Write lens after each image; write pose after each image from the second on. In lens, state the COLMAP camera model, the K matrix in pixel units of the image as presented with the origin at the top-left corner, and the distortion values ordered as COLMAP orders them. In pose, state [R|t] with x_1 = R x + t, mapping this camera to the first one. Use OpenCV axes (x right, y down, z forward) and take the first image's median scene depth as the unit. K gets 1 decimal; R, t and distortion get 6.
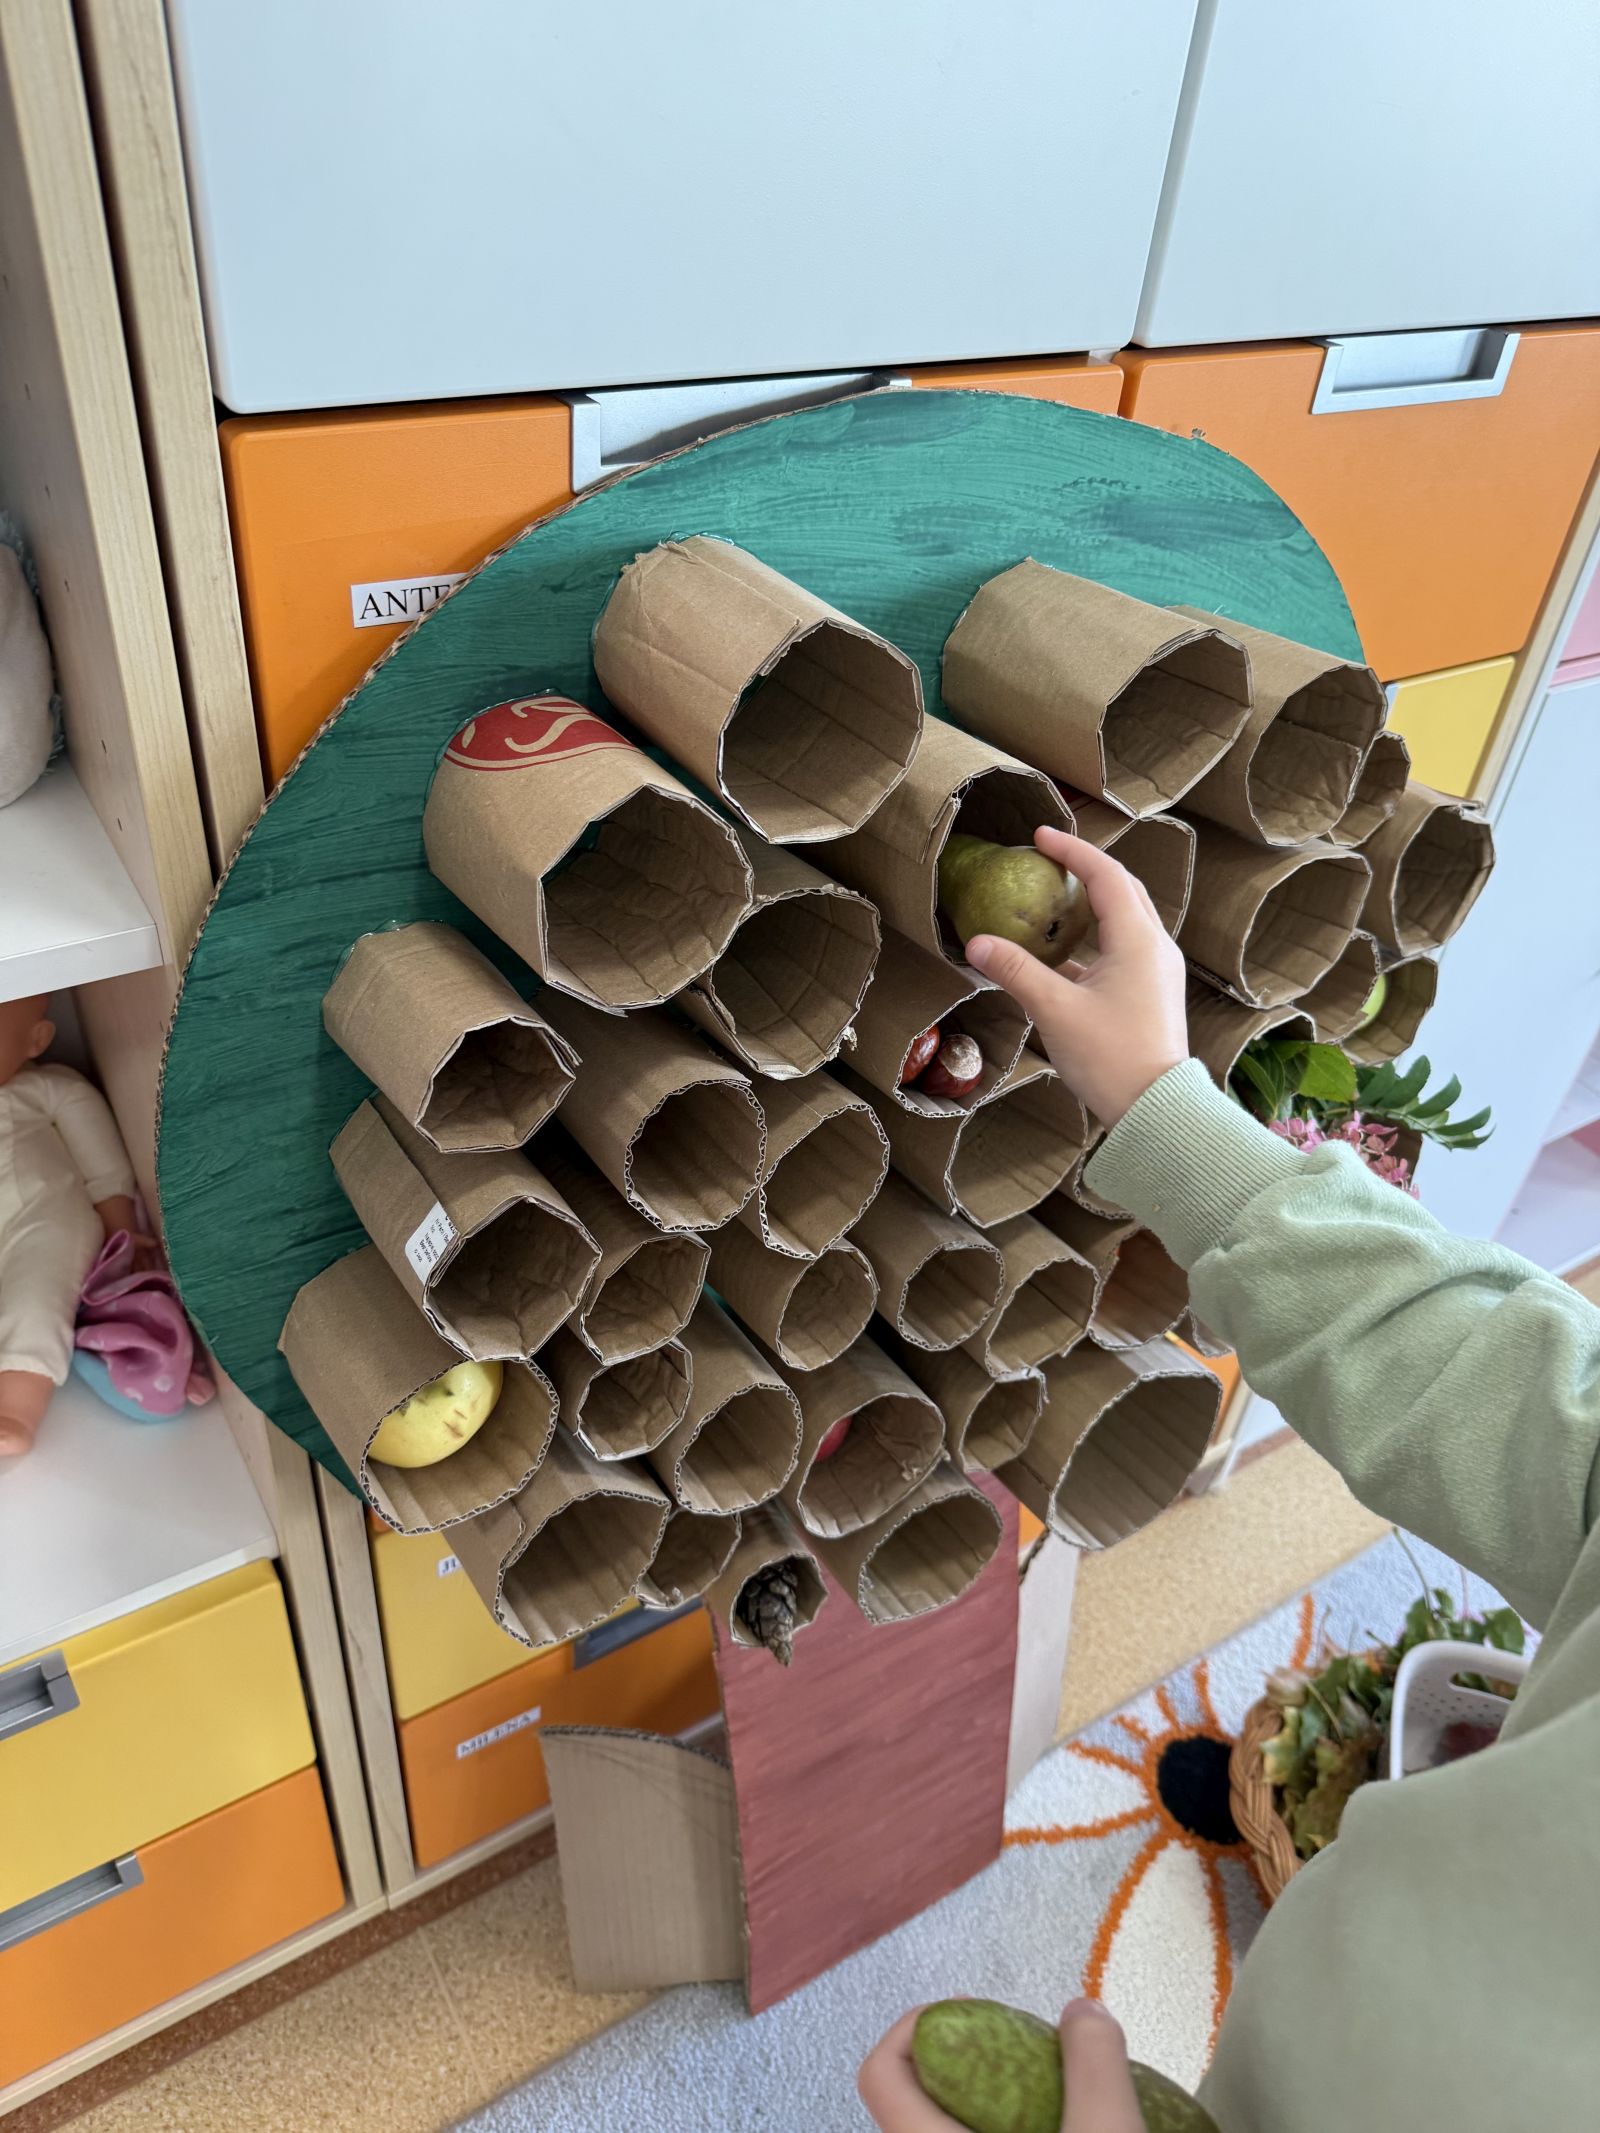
lens RADIAL K [[1506.6, 0, 800.0], [0, 1506.6, 1066.5], [0, 0, 1]] dist [0.035582, -0.075209]
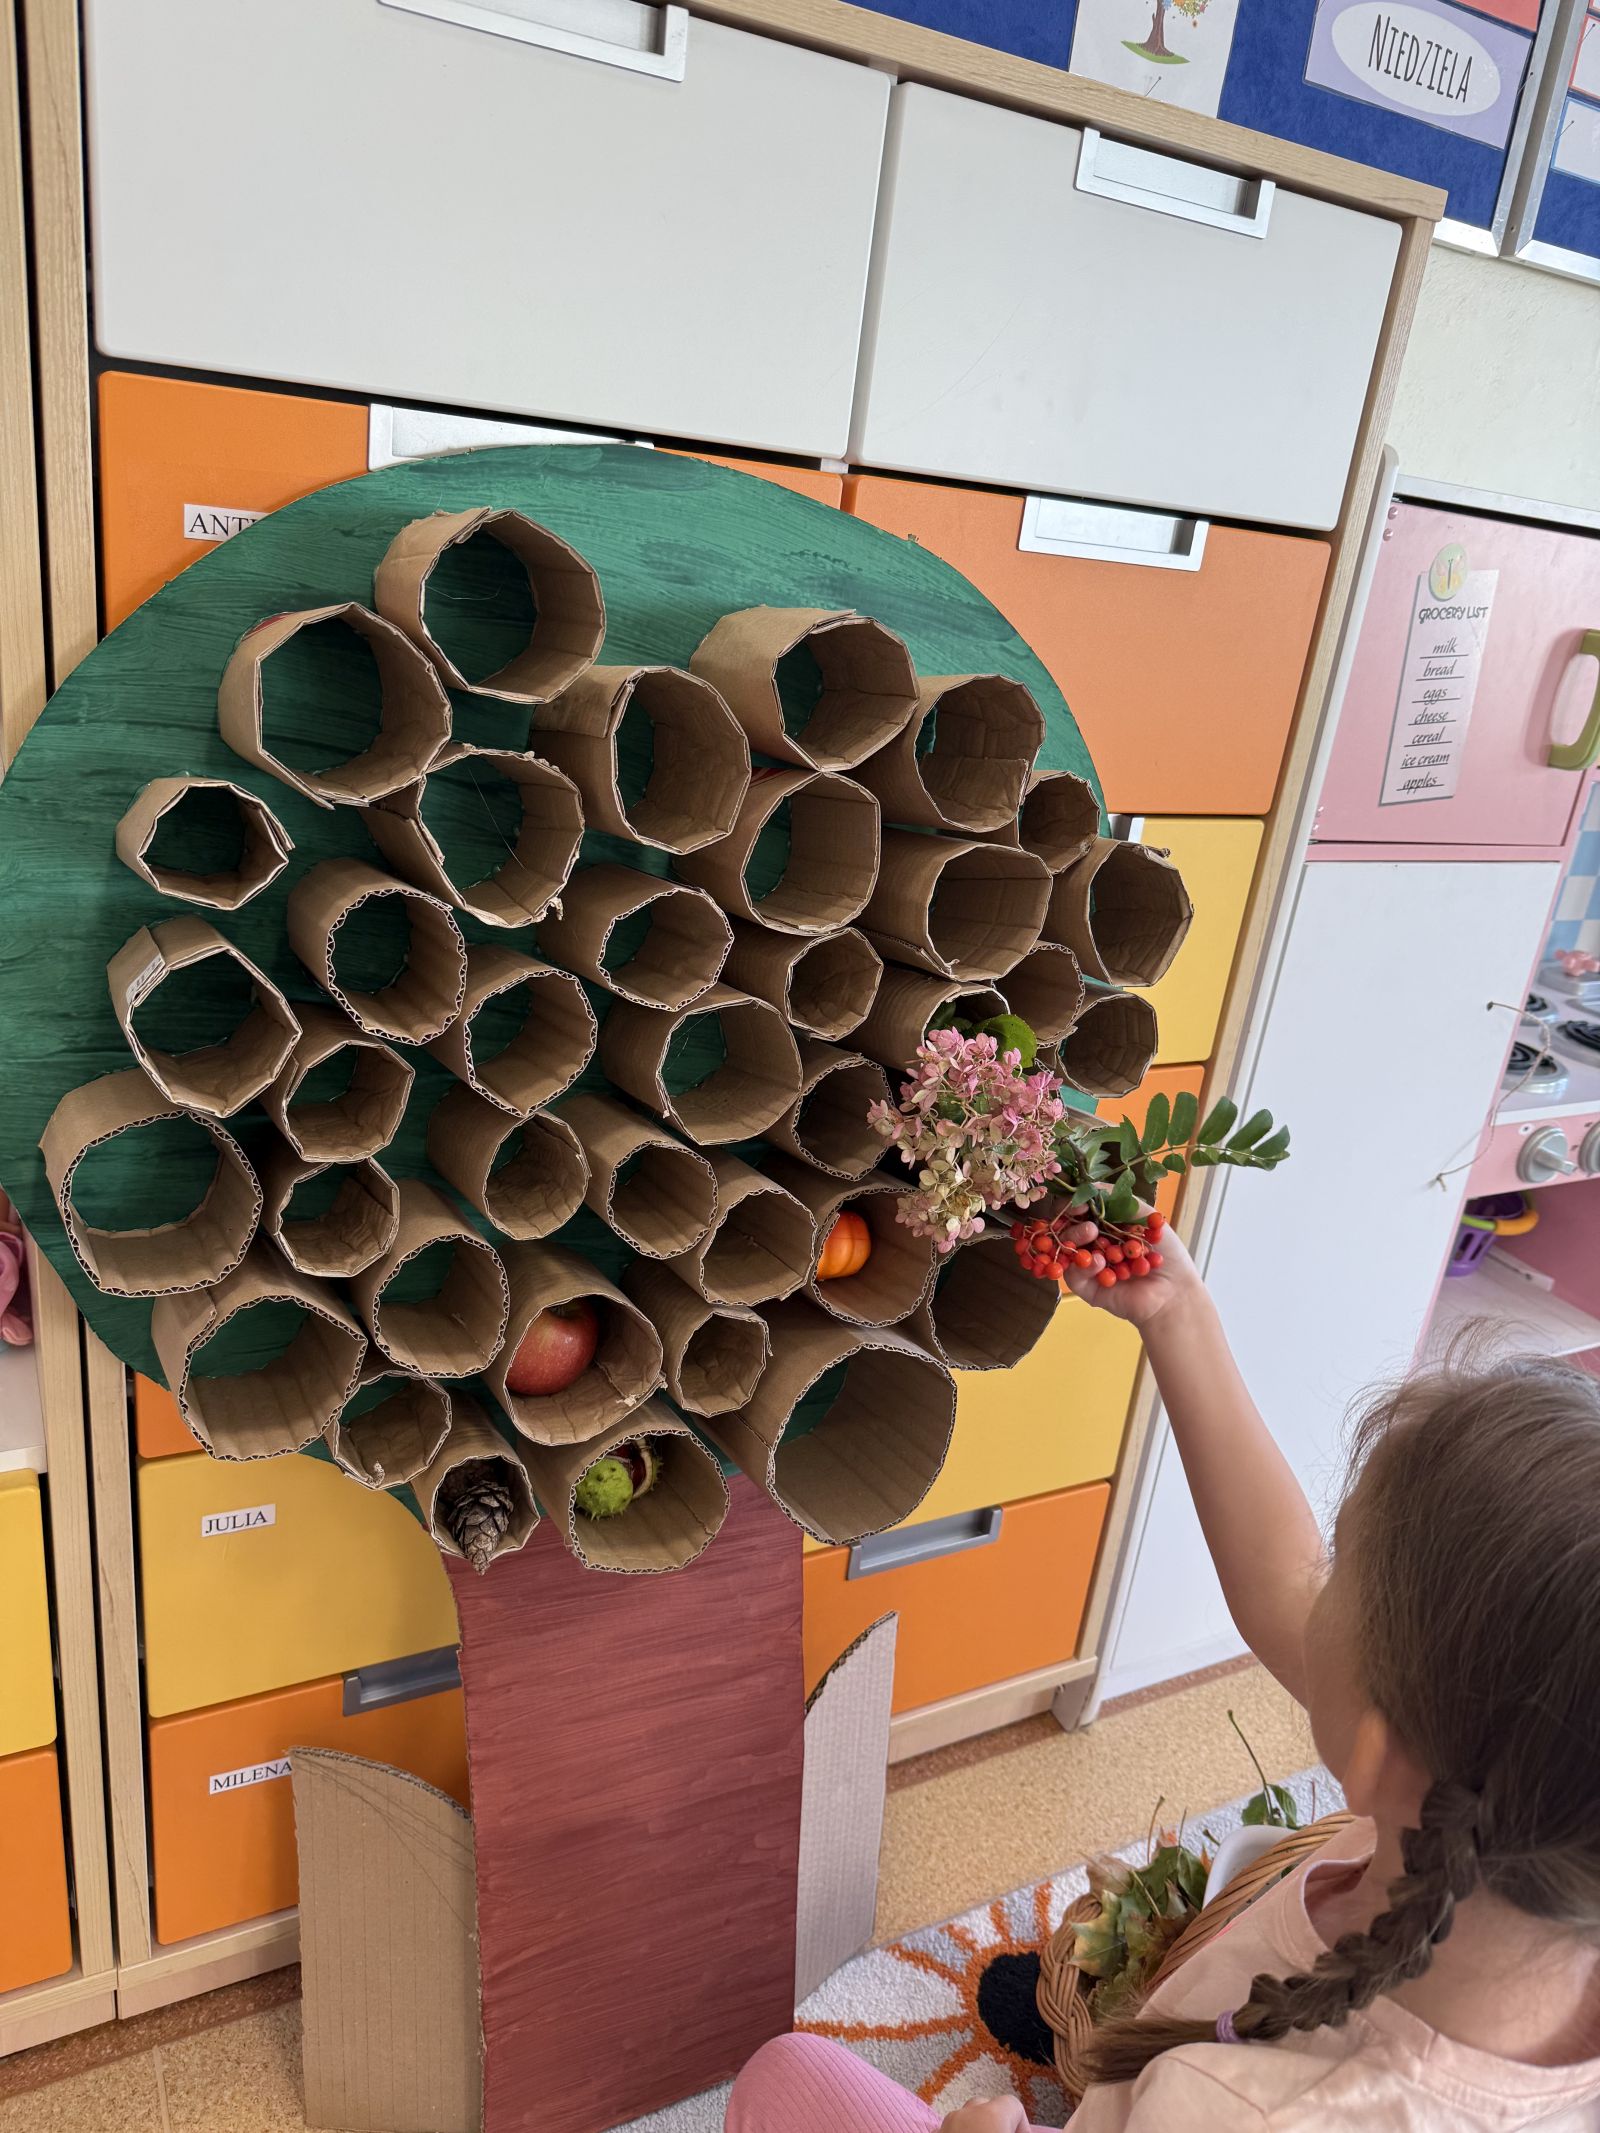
lens RADIAL K [[1482.5, 0, 800.0], [0, 1482.5, 1066.5], [0, 0, 1]] dist [-0.015275, 0.002749]
pose [[0.996766, 0.059557, -0.053951, 0.251249], [-0.072863, 0.952966, -0.294189, 0.363077], [0.033892, 0.297168, 0.954223, -0.059310]]
